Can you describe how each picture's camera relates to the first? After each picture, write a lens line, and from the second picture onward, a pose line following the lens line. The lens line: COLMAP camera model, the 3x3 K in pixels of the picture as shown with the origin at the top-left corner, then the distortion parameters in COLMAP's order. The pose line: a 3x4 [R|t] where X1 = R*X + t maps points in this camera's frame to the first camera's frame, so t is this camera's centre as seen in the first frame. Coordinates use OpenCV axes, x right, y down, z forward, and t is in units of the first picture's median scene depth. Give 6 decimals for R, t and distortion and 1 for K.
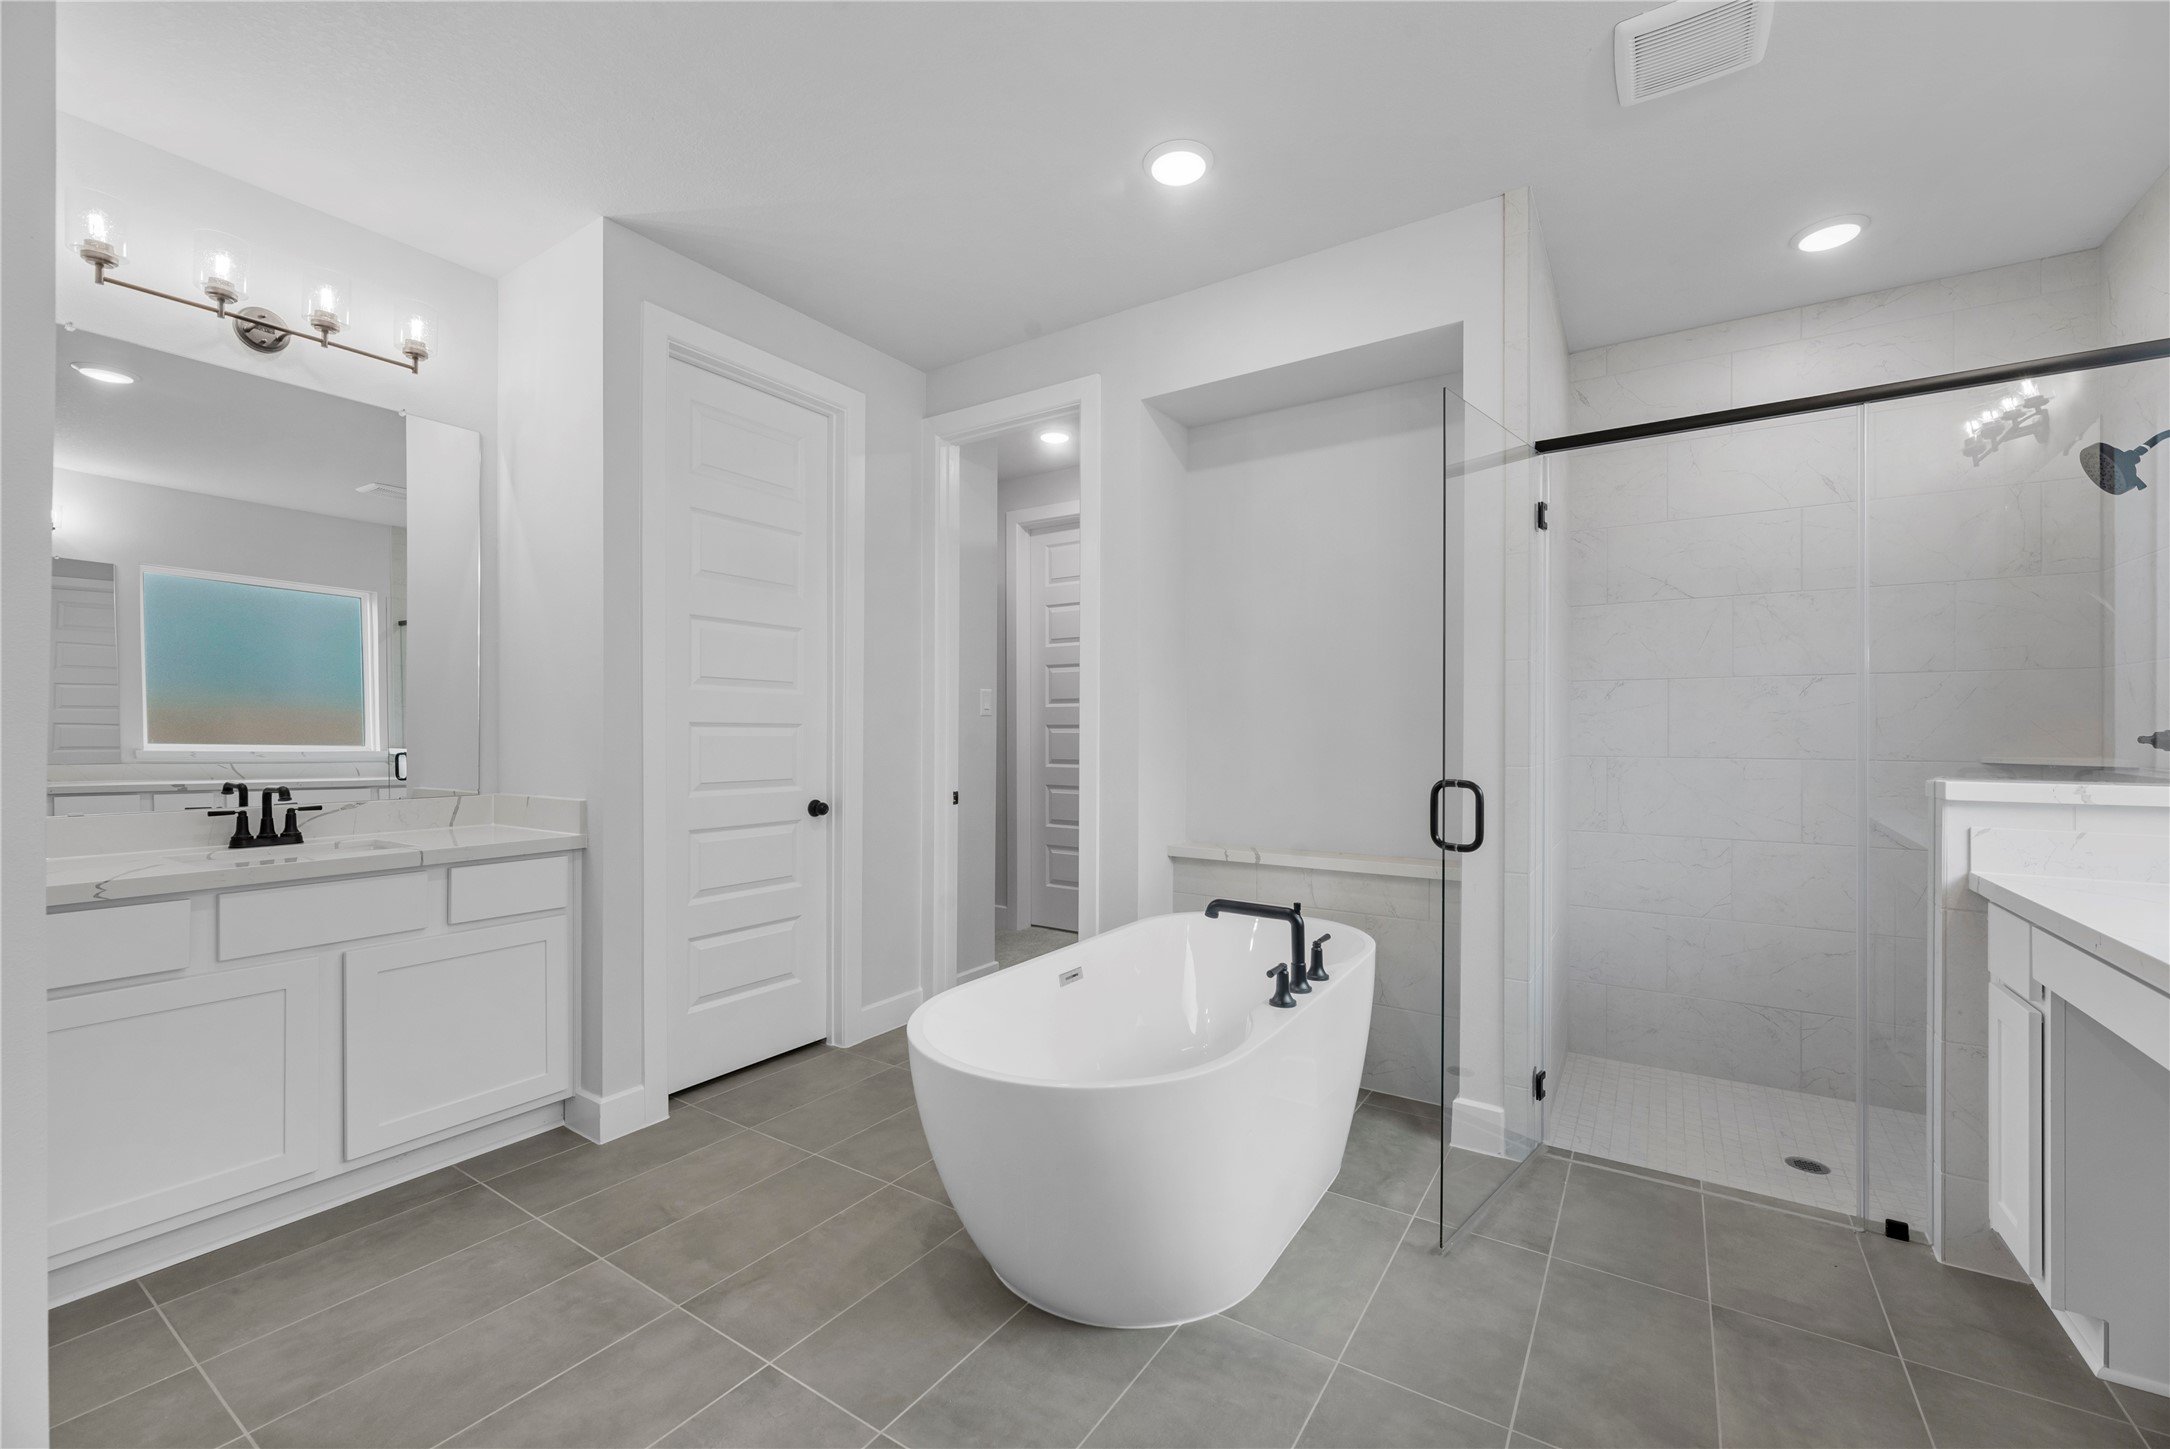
lens RADIAL K [[884.9, 0, 1086.9], [0, 884.9, 722.7], [0, 0, 1]] dist [0.000855, 0.000340]
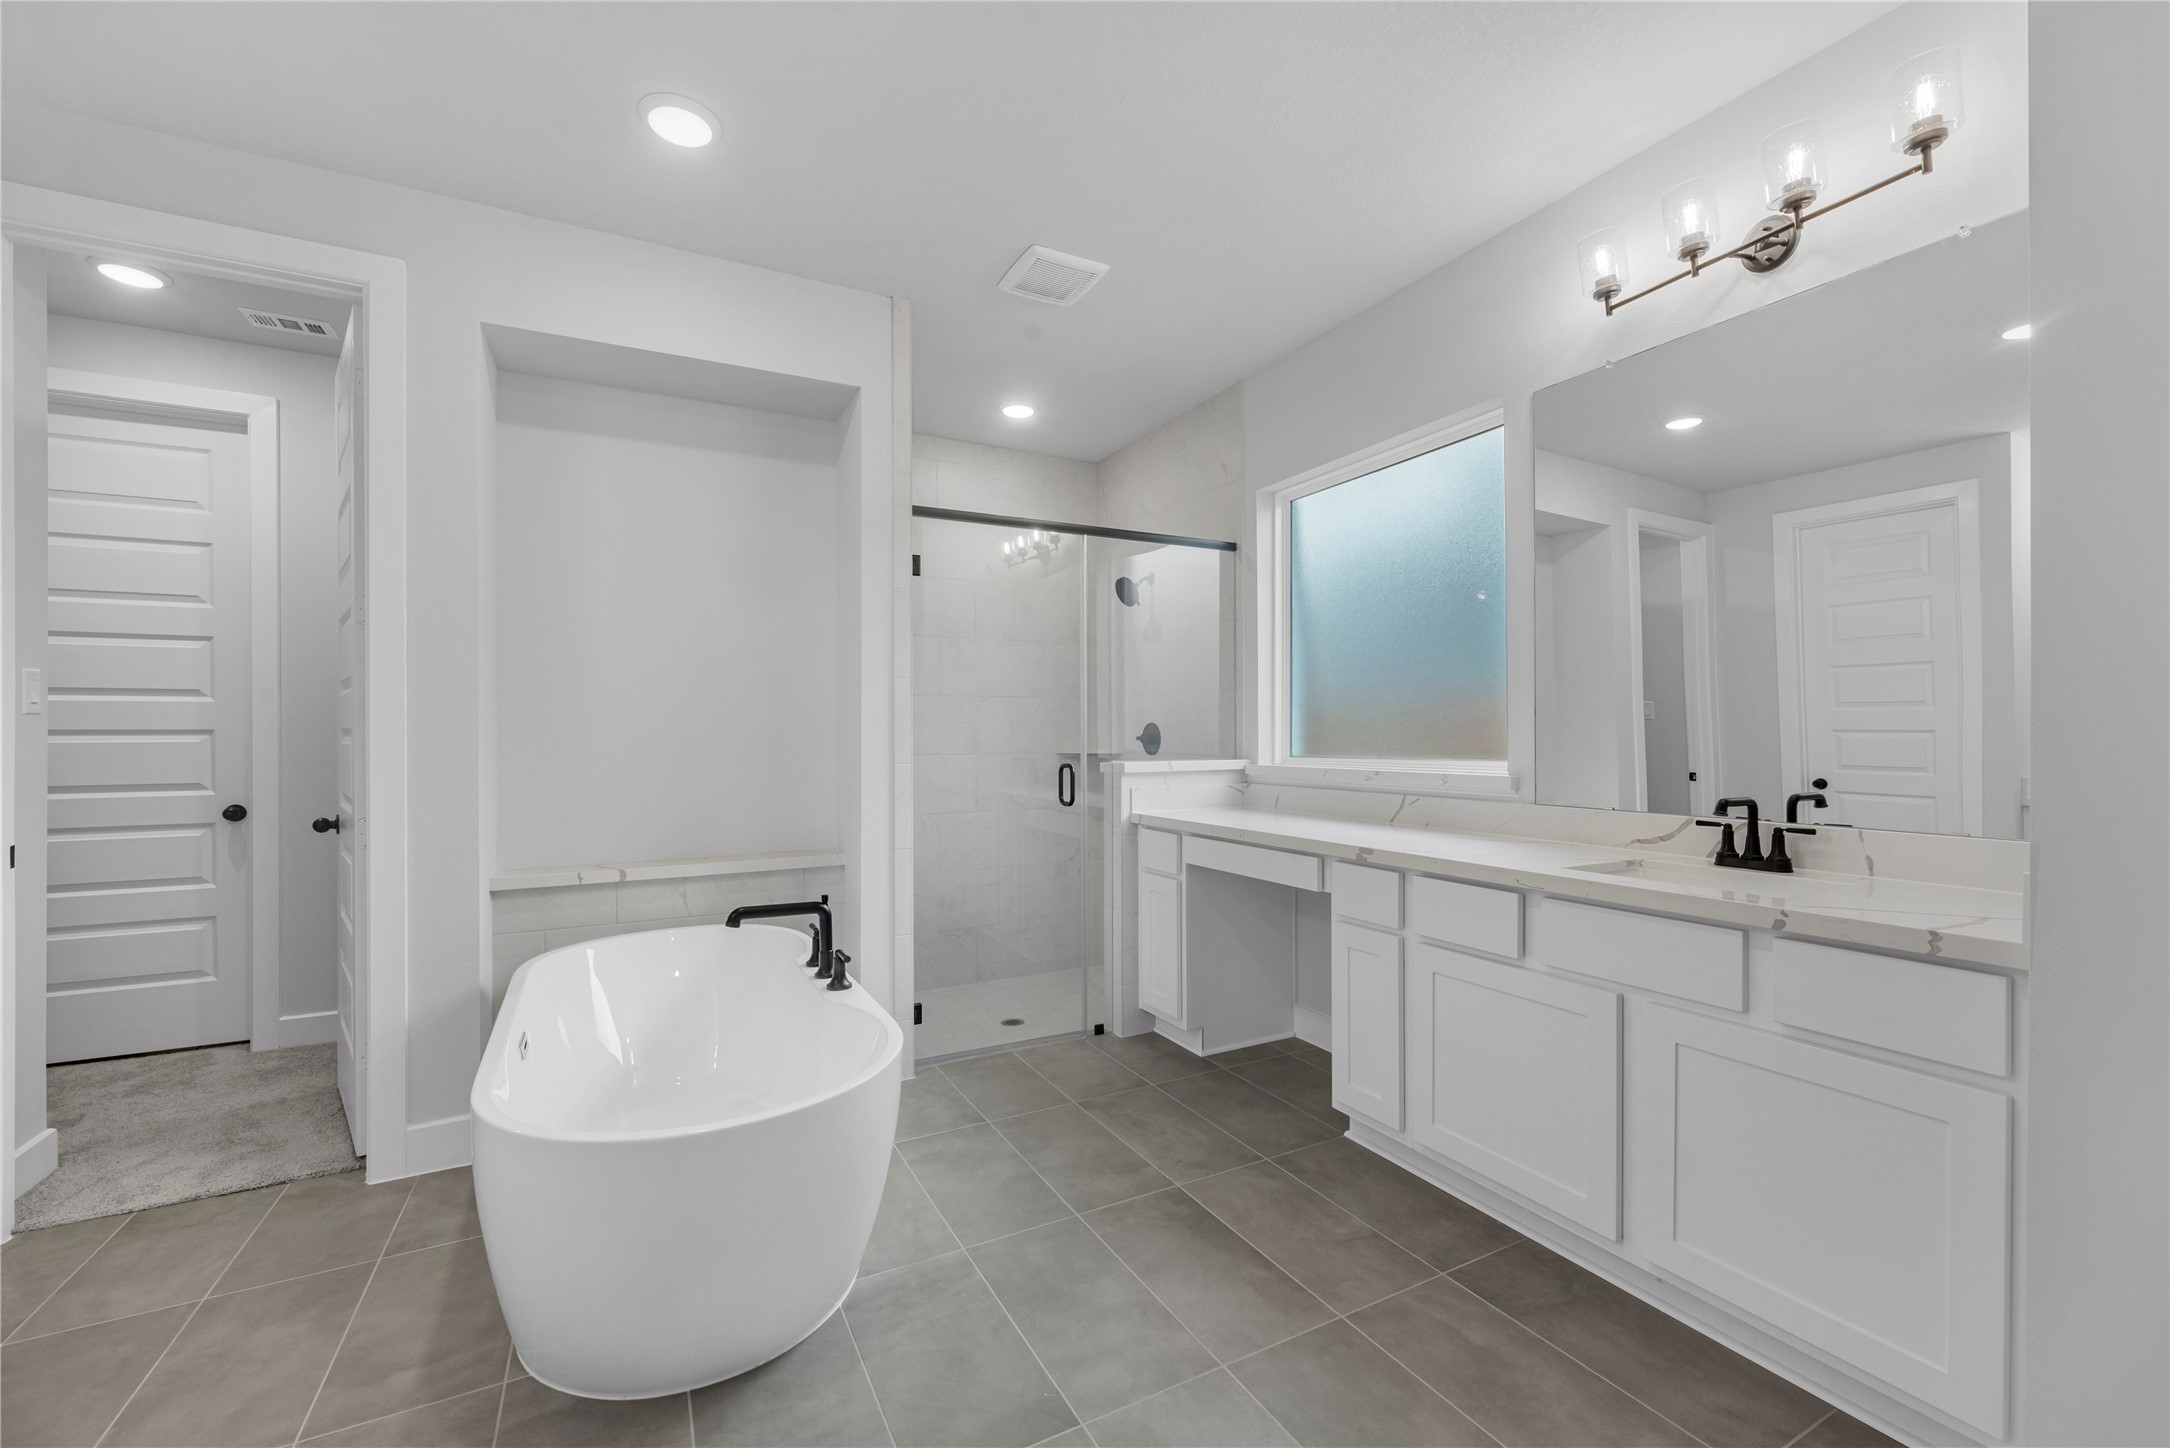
lens RADIAL K [[884.9, 0, 1080.1], [0, 884.9, 730.1], [0, 0, 1]] dist [0.000855, 0.000340]
pose [[0.483561, 0.001737, 0.875309, -0.574068], [-0.001187, 0.999998, -0.001328, 0.004665], [-0.875310, -0.000396, 0.483562, 0.215116]]
